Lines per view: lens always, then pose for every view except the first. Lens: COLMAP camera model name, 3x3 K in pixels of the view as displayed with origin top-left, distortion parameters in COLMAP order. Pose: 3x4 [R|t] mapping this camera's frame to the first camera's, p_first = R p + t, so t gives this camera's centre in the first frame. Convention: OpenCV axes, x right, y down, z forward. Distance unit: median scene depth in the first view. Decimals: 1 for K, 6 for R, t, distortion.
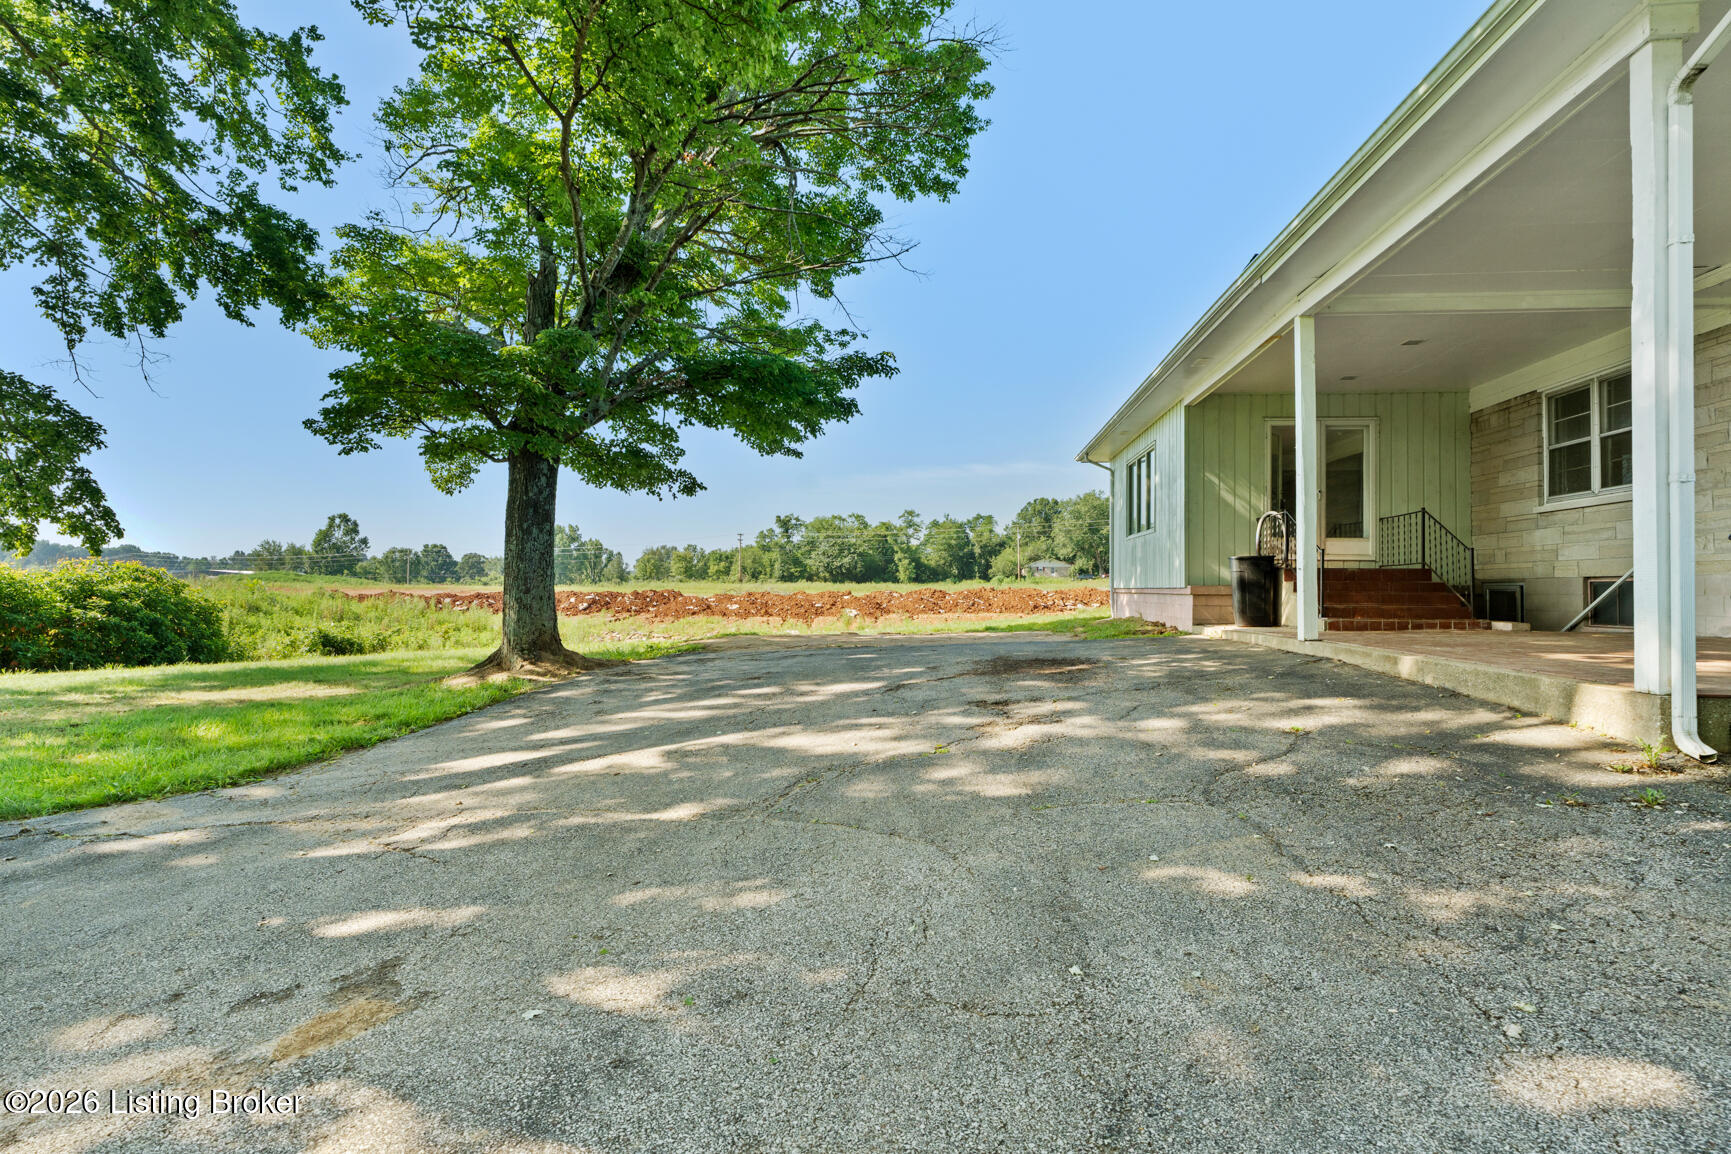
lens RADIAL K [[849.6, 0, 868.7], [0, 849.6, 567.8], [0, 0, 1]] dist [-0.003925, 0.001141]
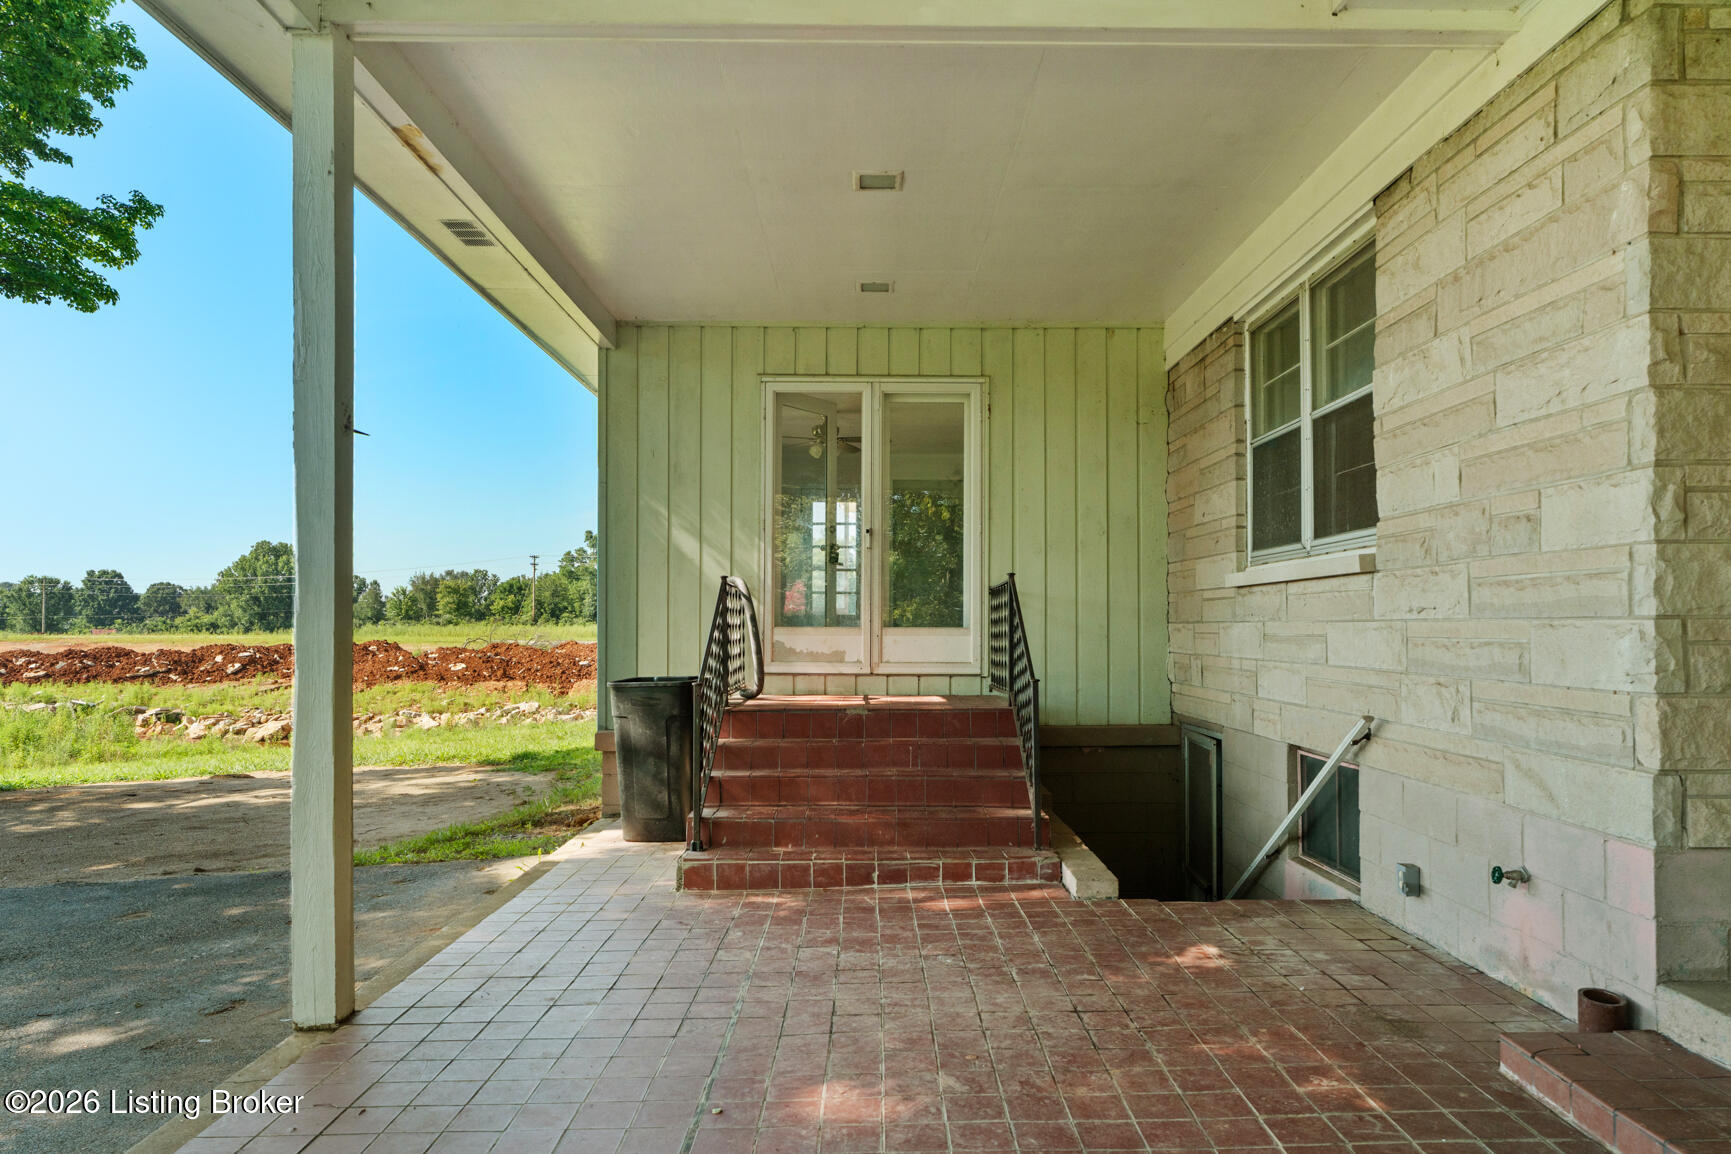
lens RADIAL K [[1111.4, 0, 888.1], [0, 1111.4, 612.5], [0, 0, 1]] dist [-0.001835, 0.000551]
pose [[0.993421, -0.008077, 0.114235, 0.514487], [0.006400, 0.999866, 0.015041, -0.058577], [-0.114341, -0.014211, 0.993340, 0.411311]]
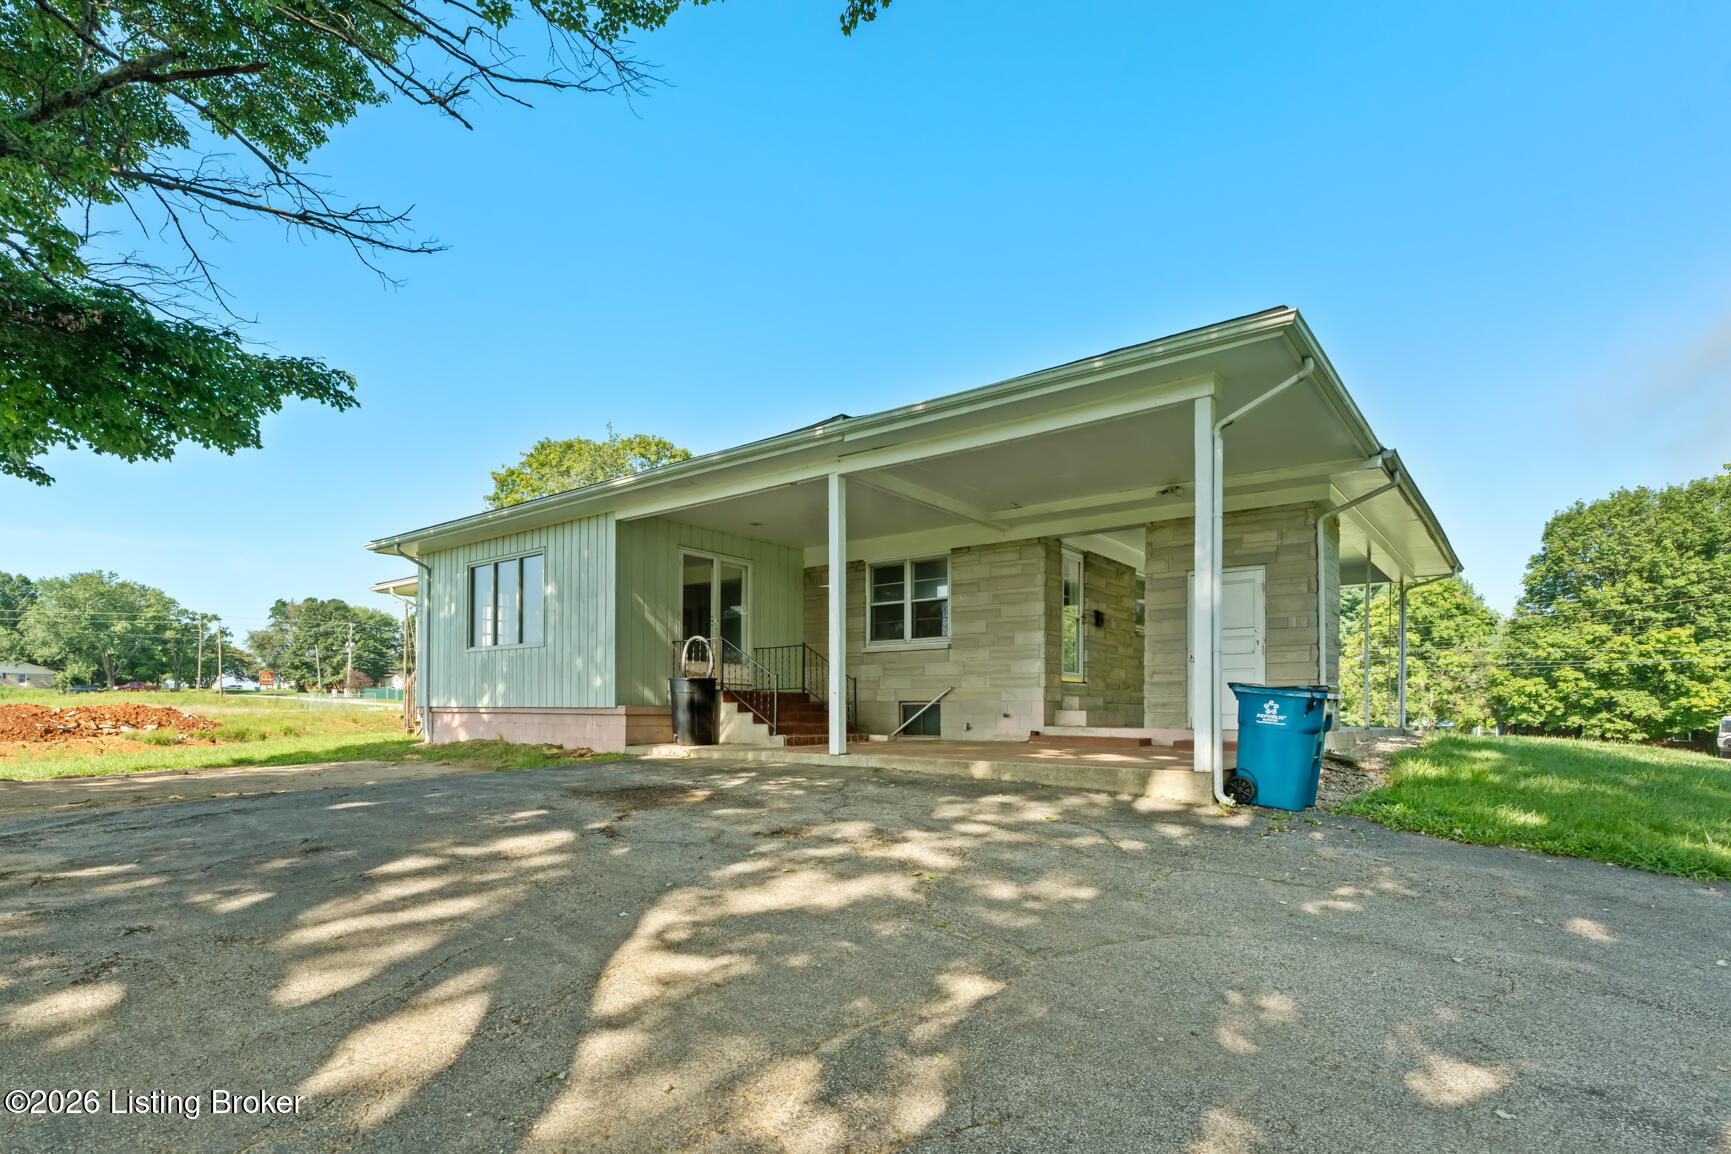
lens RADIAL K [[888.3, 0, 887.1], [0, 888.3, 699.3], [0, 0, 1]] dist [0.000544, 0.000733]
pose [[0.524606, 0.009792, 0.851289, -0.364916], [-0.024303, 0.999699, 0.003478, 0.002988], [-0.850998, -0.022514, 0.524685, 0.224283]]
